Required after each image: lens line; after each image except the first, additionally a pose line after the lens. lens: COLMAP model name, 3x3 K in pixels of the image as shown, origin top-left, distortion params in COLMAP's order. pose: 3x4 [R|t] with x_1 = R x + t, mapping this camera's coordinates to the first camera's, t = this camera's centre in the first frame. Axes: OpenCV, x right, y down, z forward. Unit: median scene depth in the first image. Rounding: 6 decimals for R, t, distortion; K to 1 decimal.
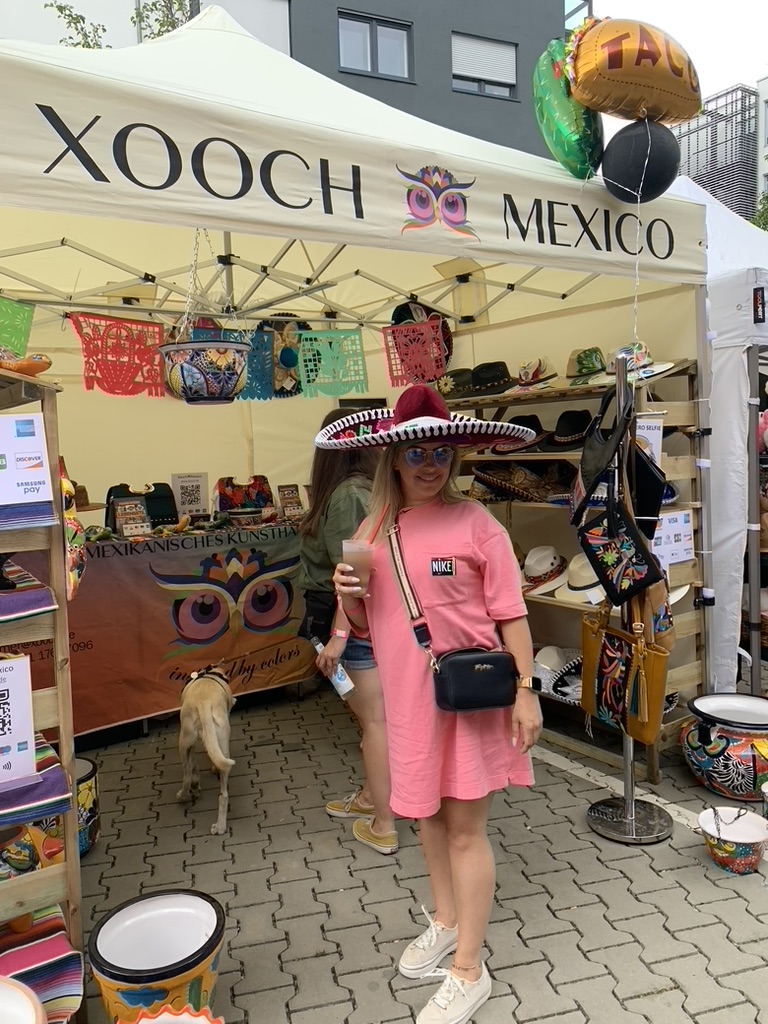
lens RADIAL K [[865.7, 0, 384.0], [0, 865.7, 512.0], [0, 0, 1]] dist [0.009224, 0.005396]
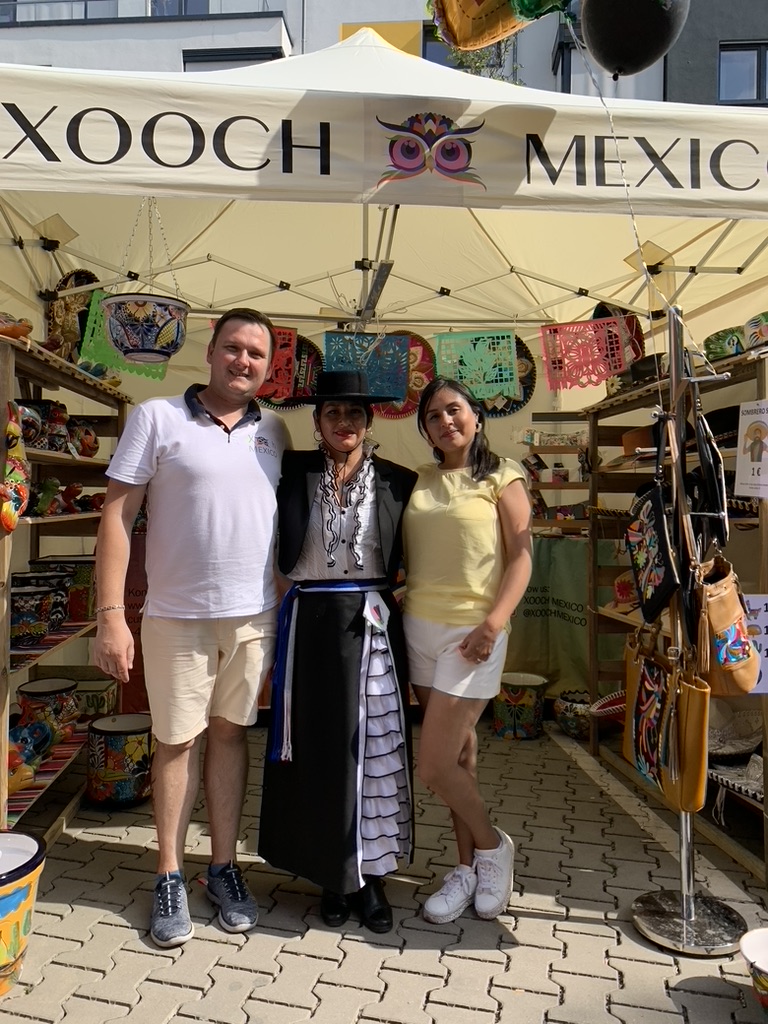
lens RADIAL K [[865.7, 0, 384.0], [0, 865.7, 512.0], [0, 0, 1]] dist [0.009224, 0.005396]
pose [[0.859615, 0.038012, -0.509527, 0.494141], [-0.085769, 0.993813, -0.070558, 0.092127], [0.503692, 0.104354, 0.857557, 0.219061]]
